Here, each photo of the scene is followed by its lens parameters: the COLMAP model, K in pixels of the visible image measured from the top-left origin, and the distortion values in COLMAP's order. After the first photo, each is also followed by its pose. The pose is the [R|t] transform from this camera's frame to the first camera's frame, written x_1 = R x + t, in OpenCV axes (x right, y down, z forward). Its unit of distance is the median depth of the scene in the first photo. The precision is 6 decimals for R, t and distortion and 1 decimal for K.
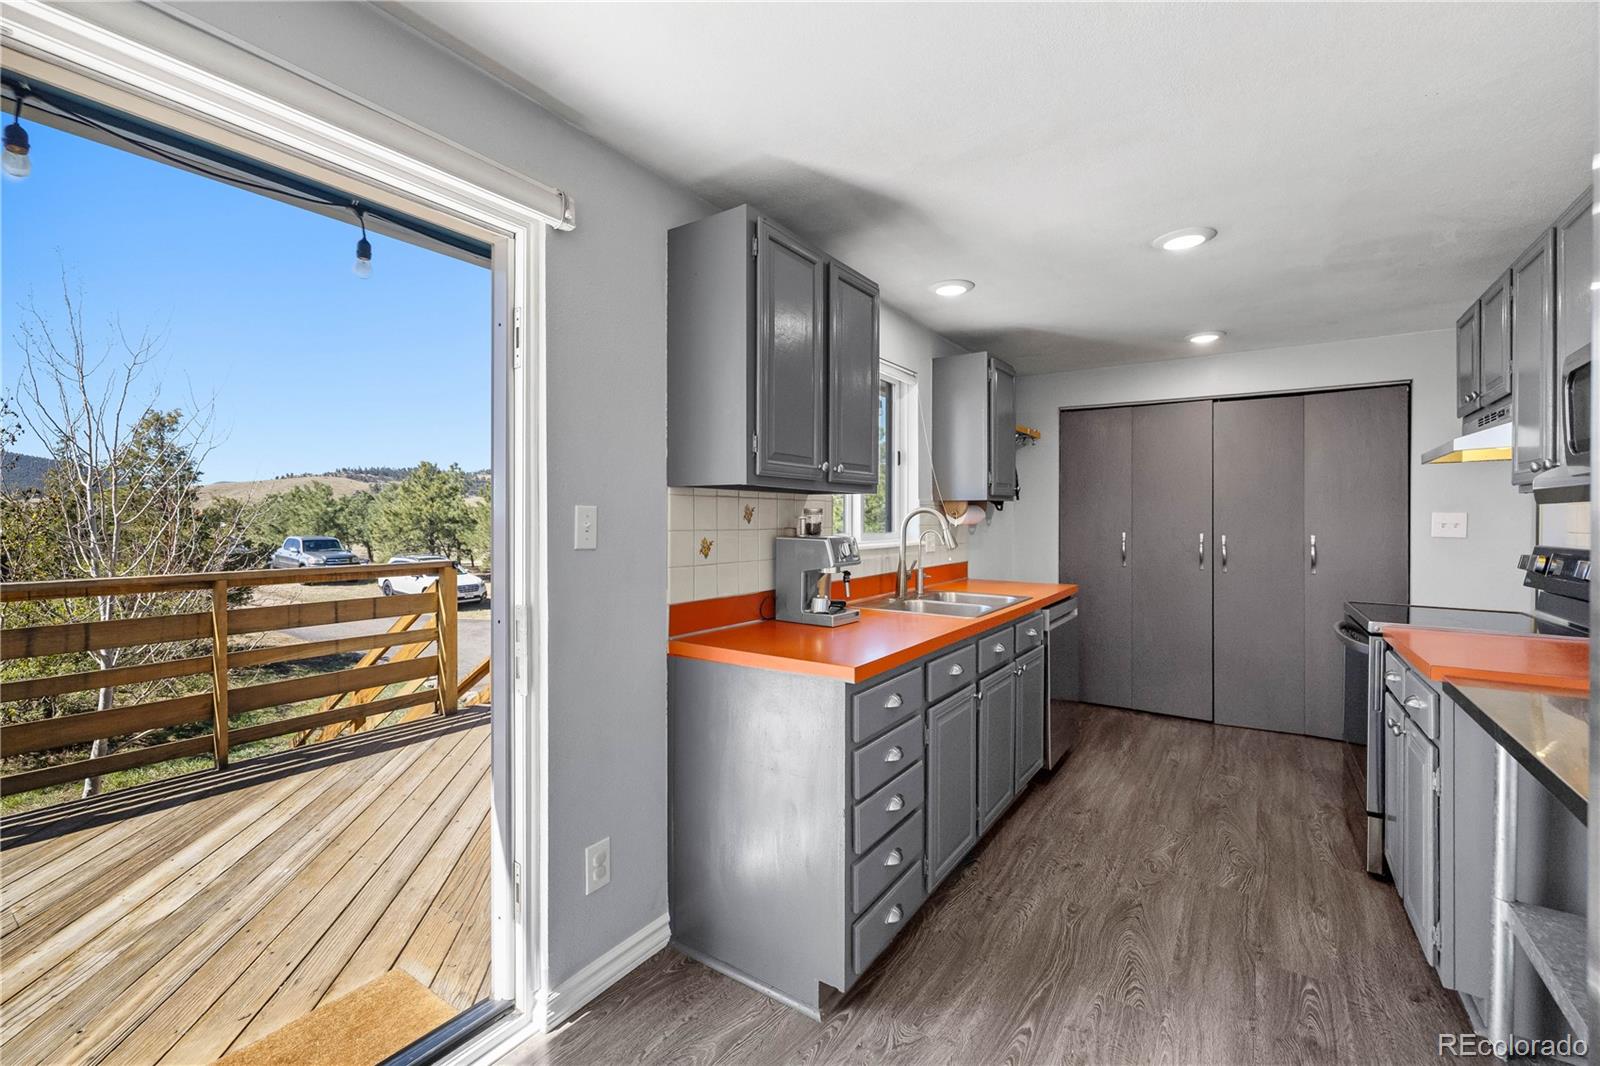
lens RADIAL K [[673.5, 0, 796.9], [0, 673.5, 519.4], [0, 0, 1]] dist [-0.000095, 0.000638]
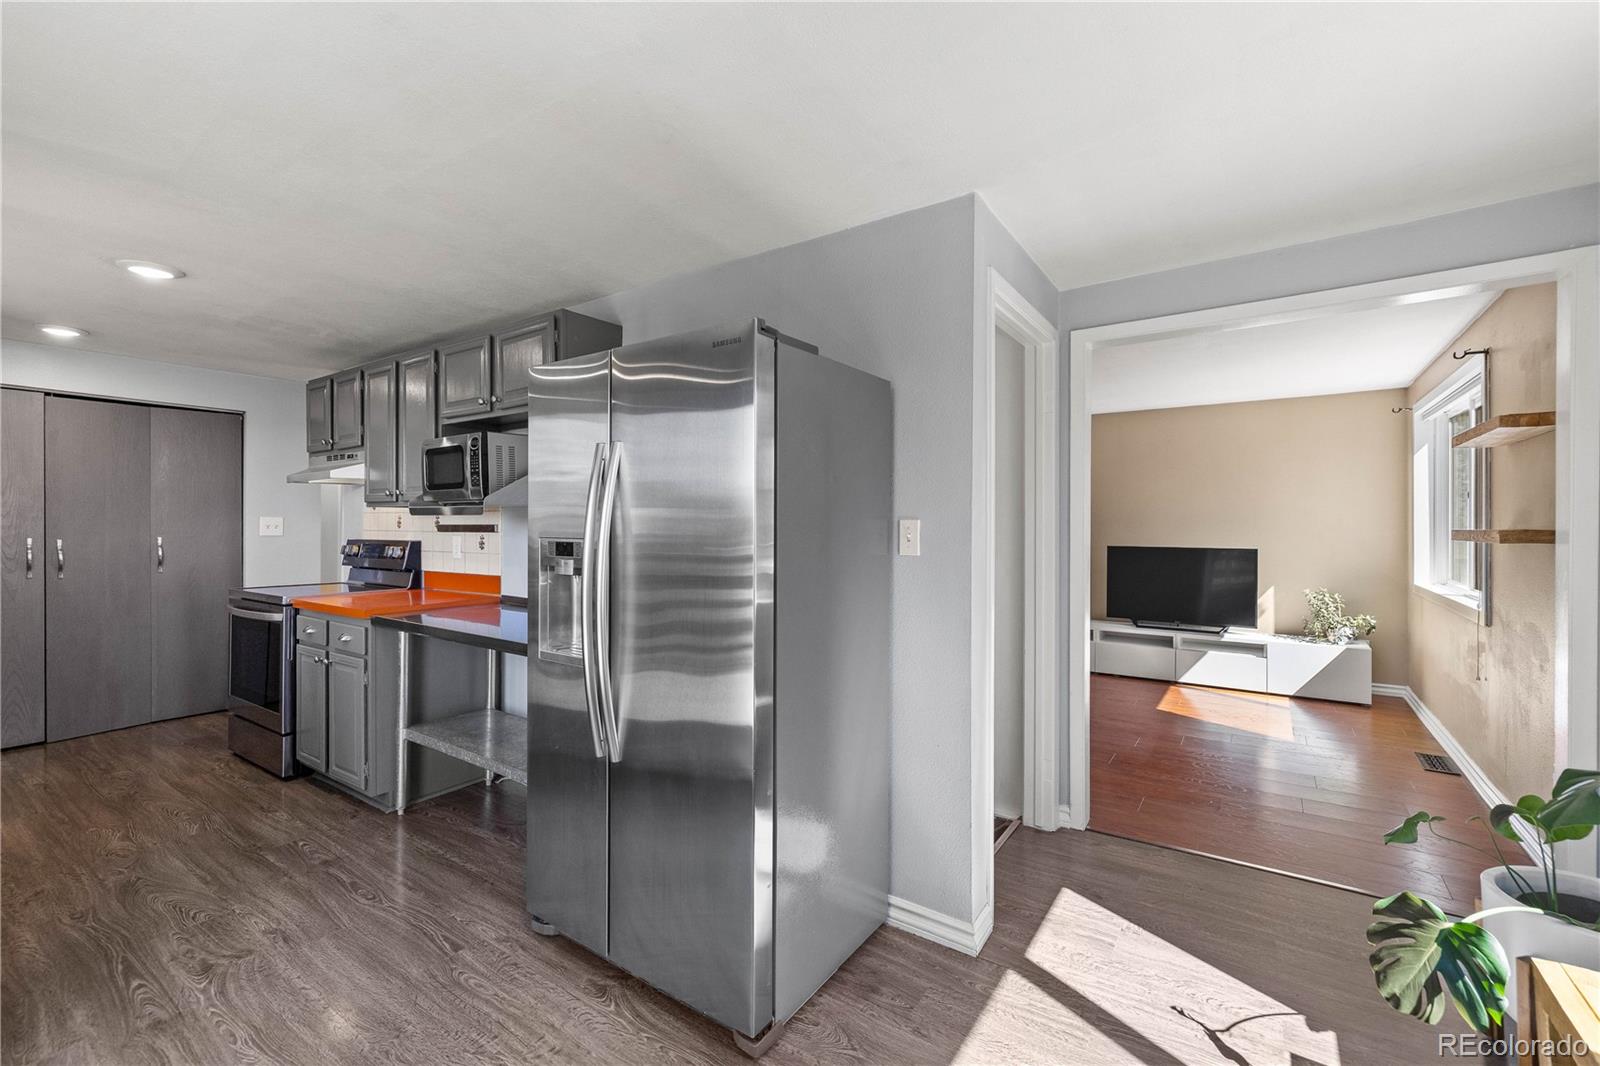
lens RADIAL K [[673.5, 0, 796.9], [0, 673.5, 519.4], [0, 0, 1]] dist [-0.000095, 0.000638]
pose [[0.003226, 0.001509, 0.999994, -0.511305], [-0.000101, 0.999999, -0.001509, -0.005149], [-0.999995, -0.000096, 0.003226, -0.057813]]
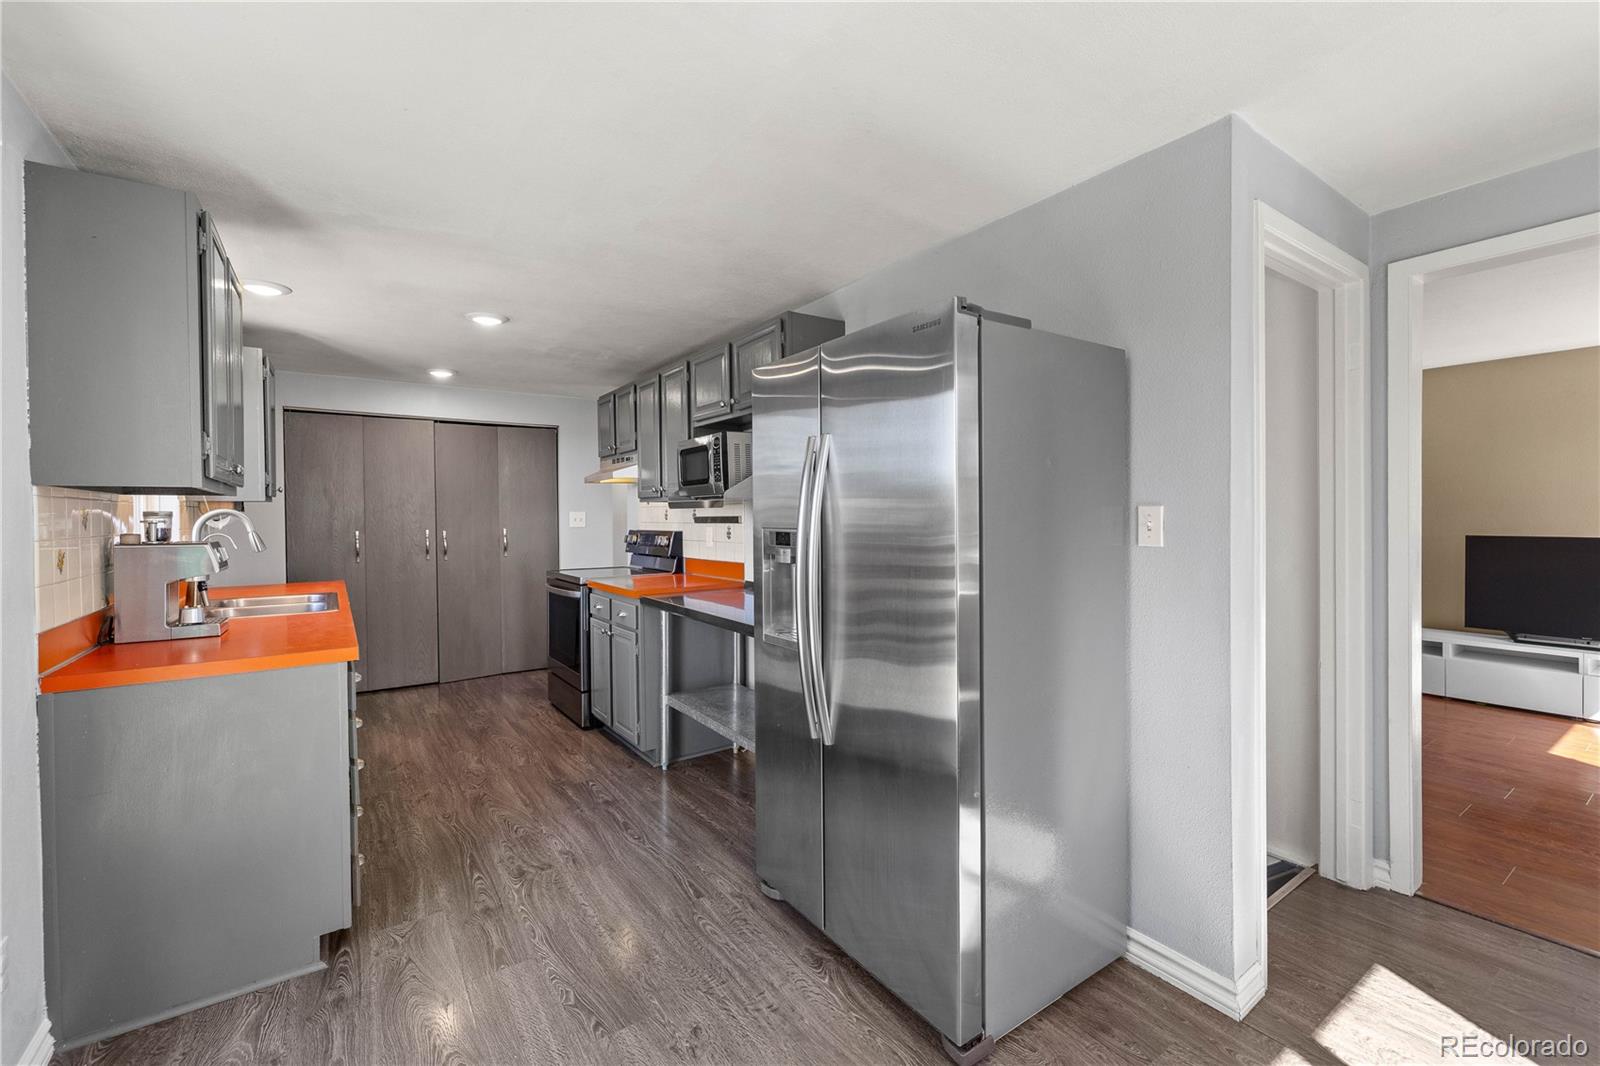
lens RADIAL K [[672.2, 0, 802.0], [0, 672.2, 515.2], [0, 0, 1]] dist [0.001129, -0.000167]
pose [[0.355094, -0.009680, 0.934780, -0.492697], [0.013502, 0.999895, 0.005226, -0.004449], [-0.934733, 0.010766, 0.355188, -0.102881]]
